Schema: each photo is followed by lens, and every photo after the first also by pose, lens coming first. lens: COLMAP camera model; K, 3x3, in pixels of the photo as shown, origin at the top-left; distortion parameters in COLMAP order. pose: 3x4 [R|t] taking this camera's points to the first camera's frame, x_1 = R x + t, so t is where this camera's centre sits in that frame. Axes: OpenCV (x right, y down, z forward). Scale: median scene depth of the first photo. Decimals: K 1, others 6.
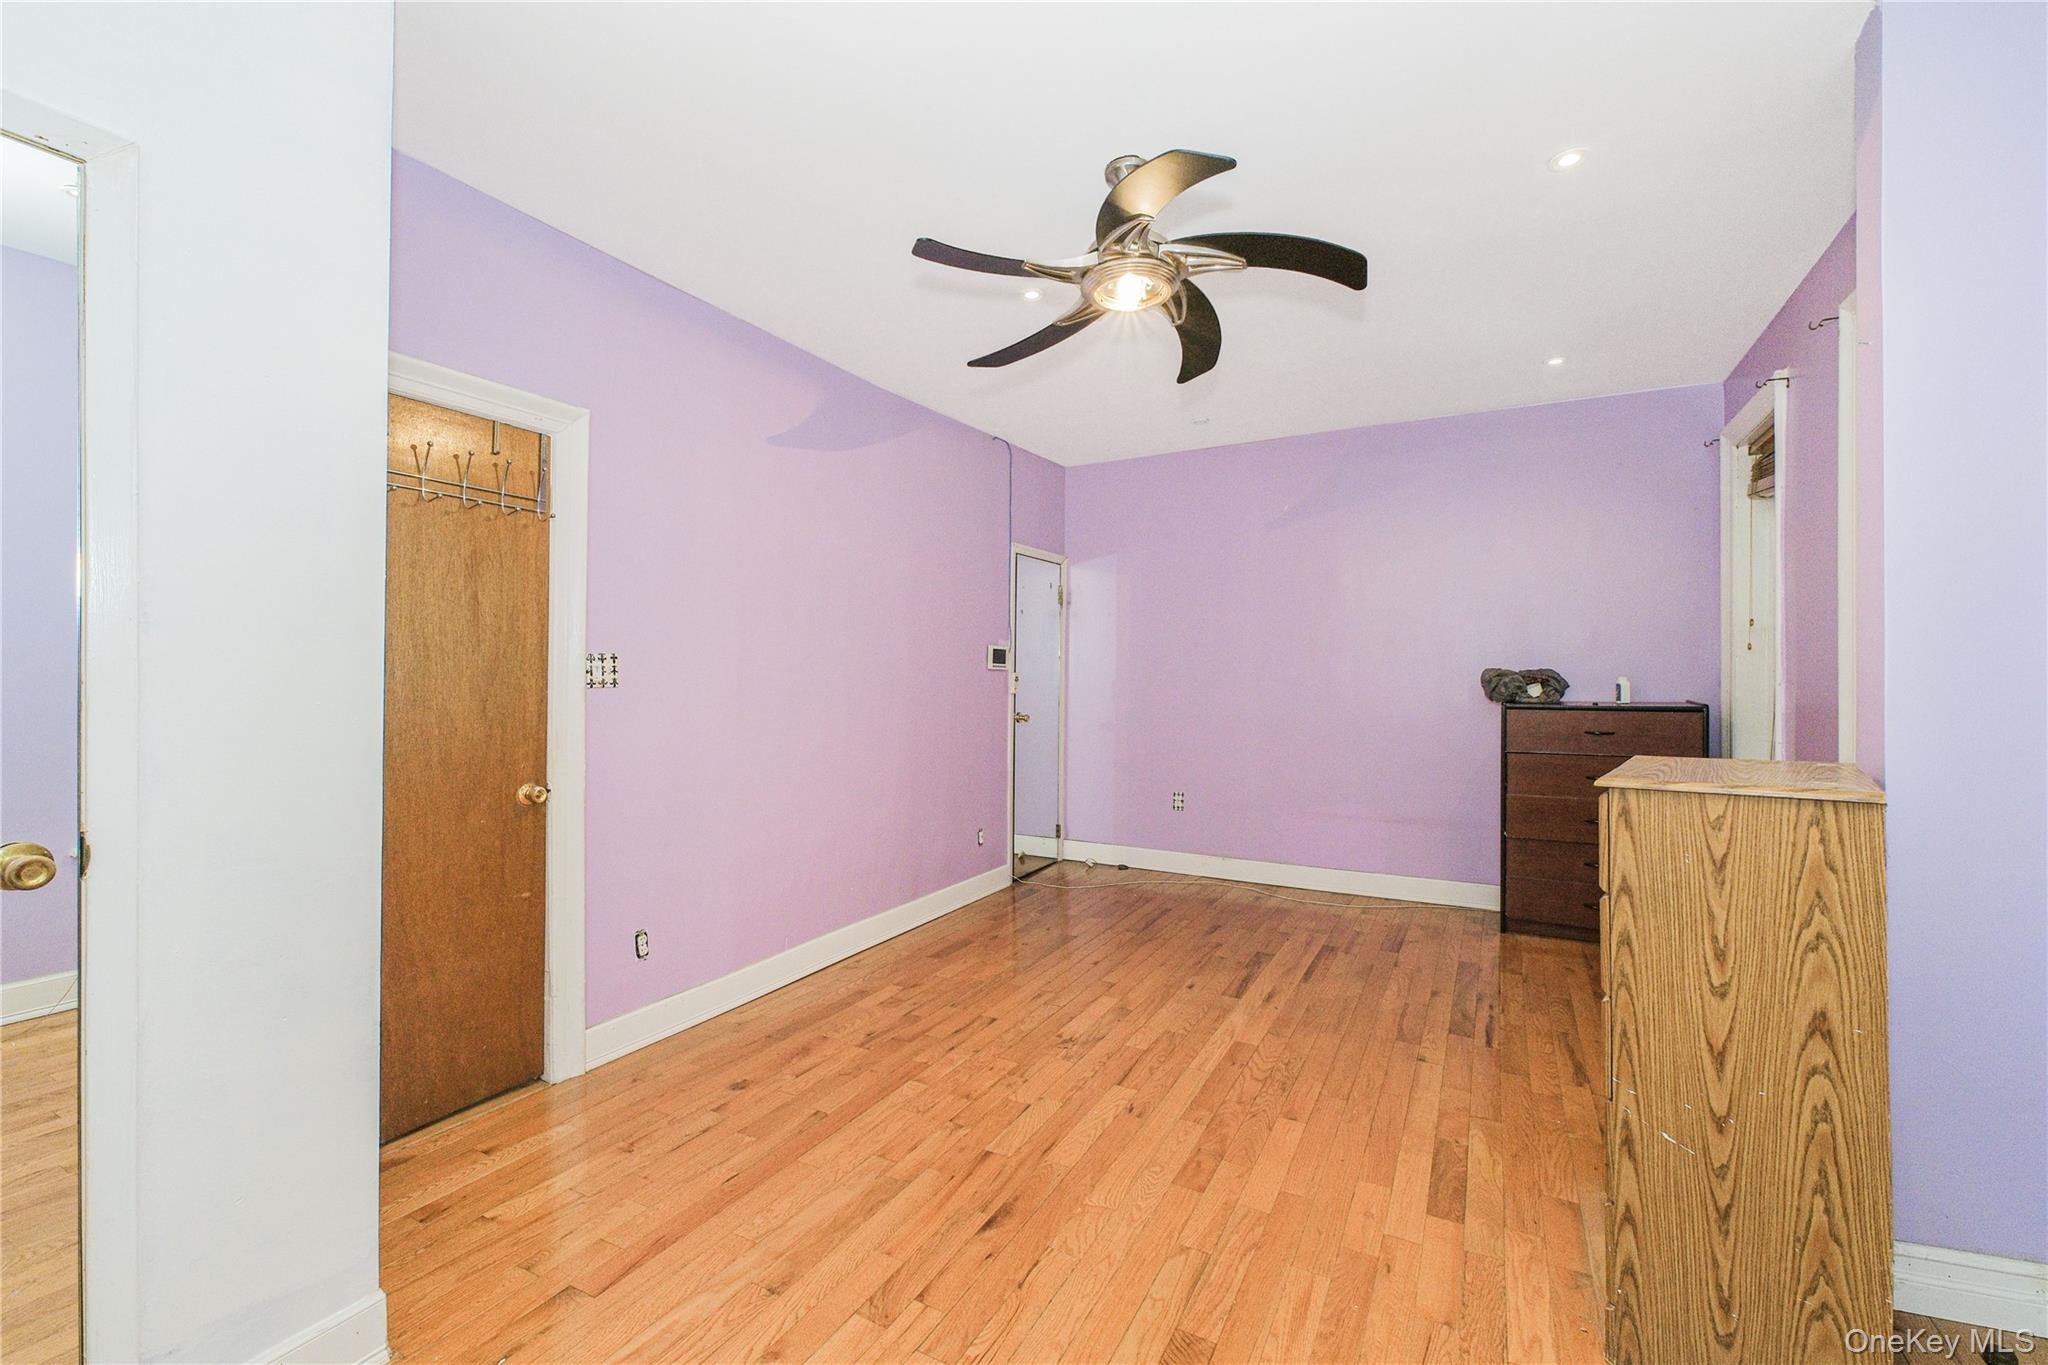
lens RADIAL K [[879.4, 0, 1024.2], [0, 879.4, 677.1], [0, 0, 1]] dist [0.001353, 0.000189]
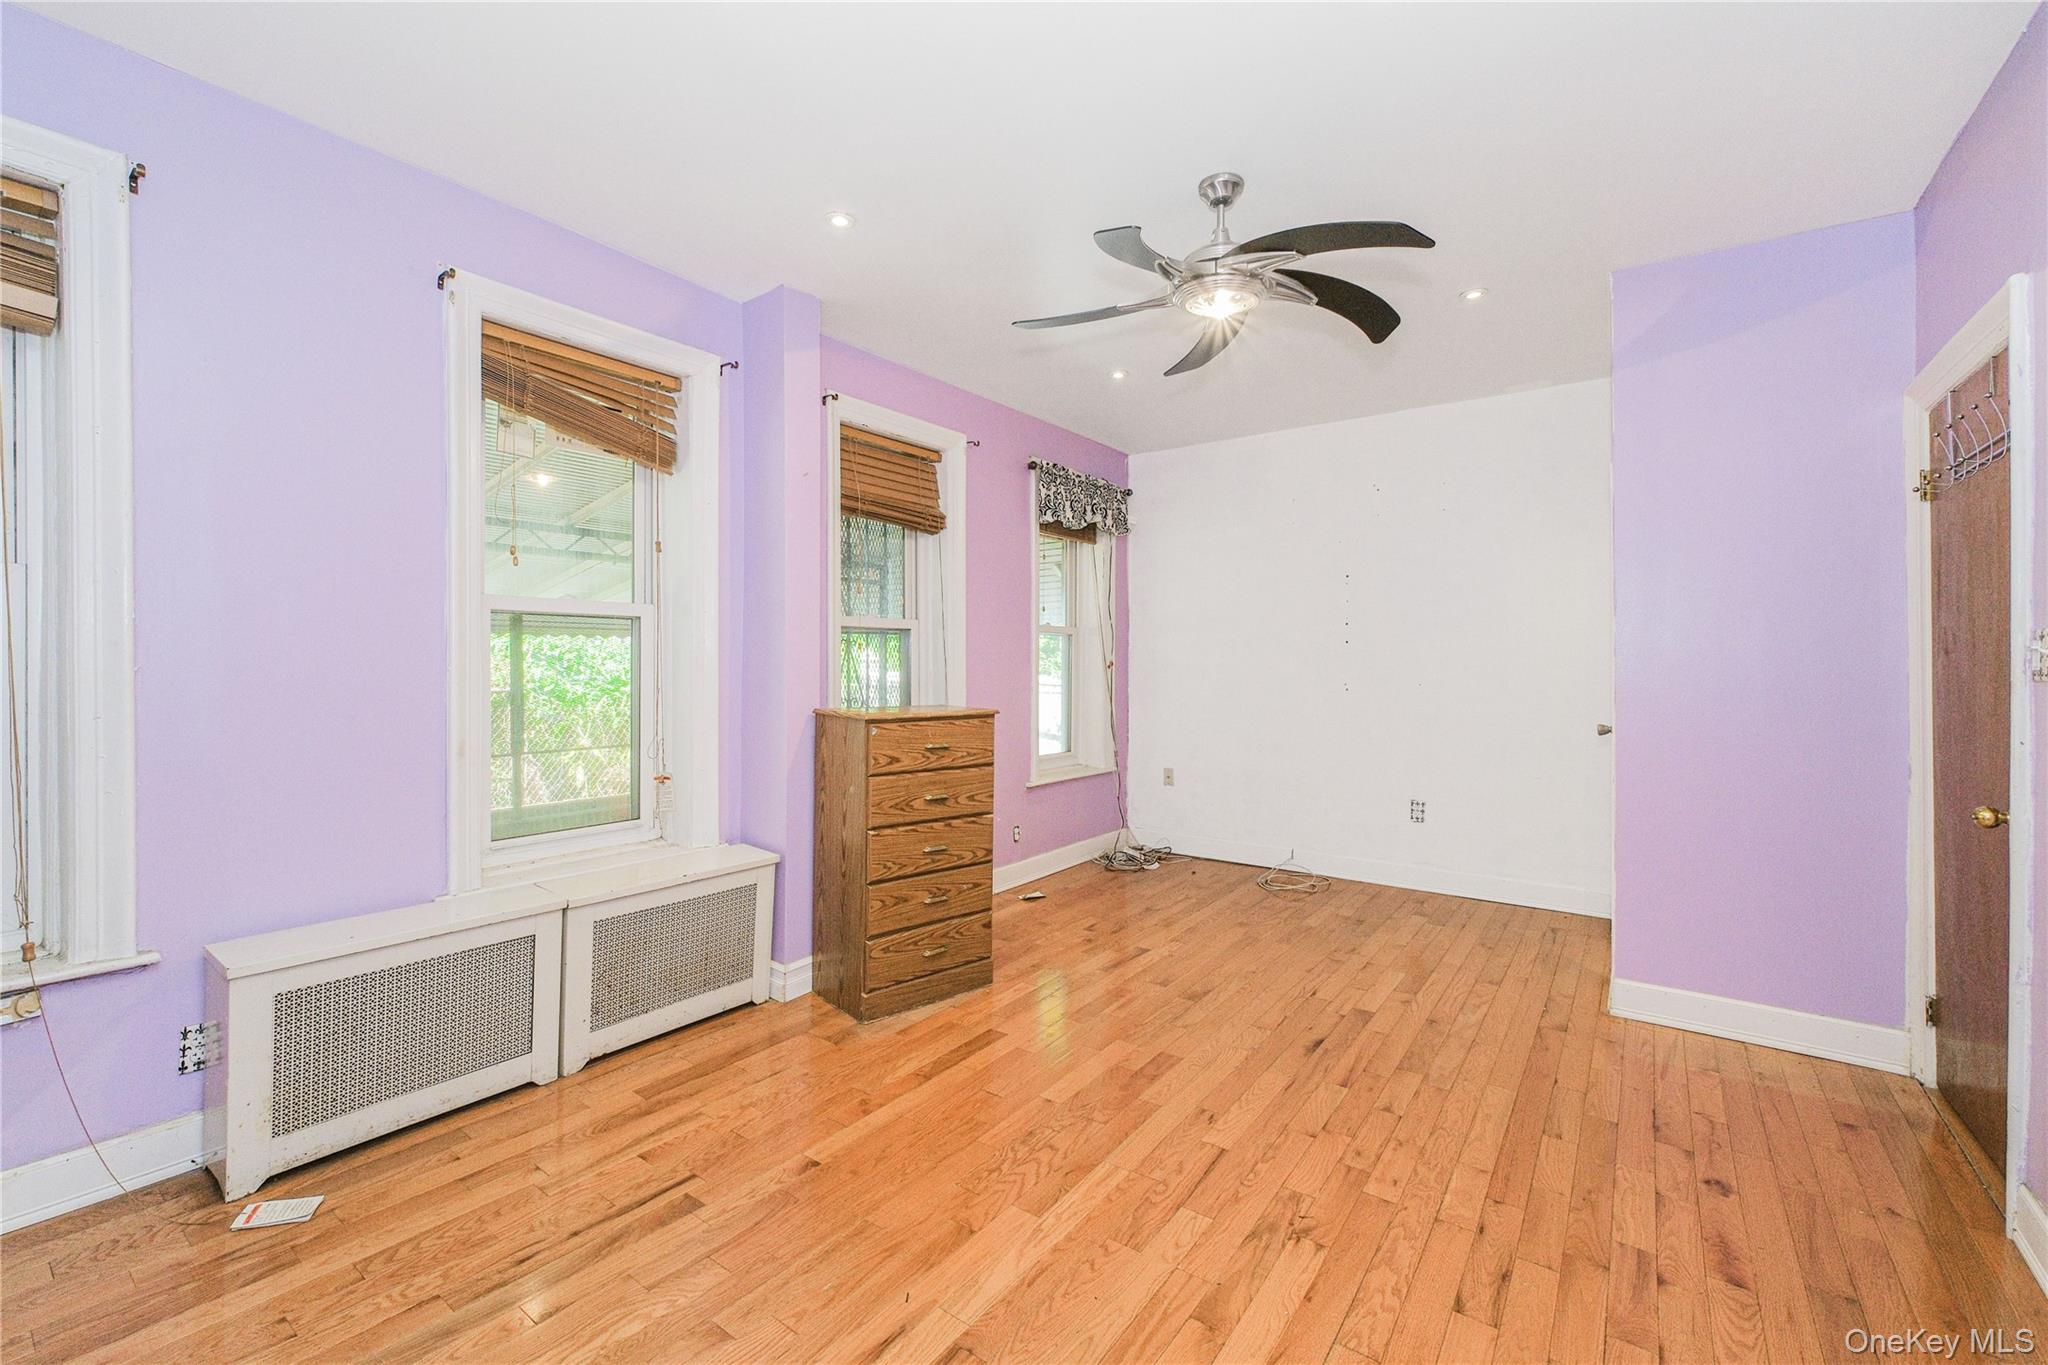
lens RADIAL K [[879.4, 0, 1022.8], [0, 879.4, 672.2], [0, 0, 1]] dist [0.001353, 0.000189]
pose [[-0.991140, -0.005528, 0.132705, 0.198408], [-0.004347, 0.999948, 0.009182, 0.001769], [-0.132749, 0.008524, -0.991113, 1.953752]]
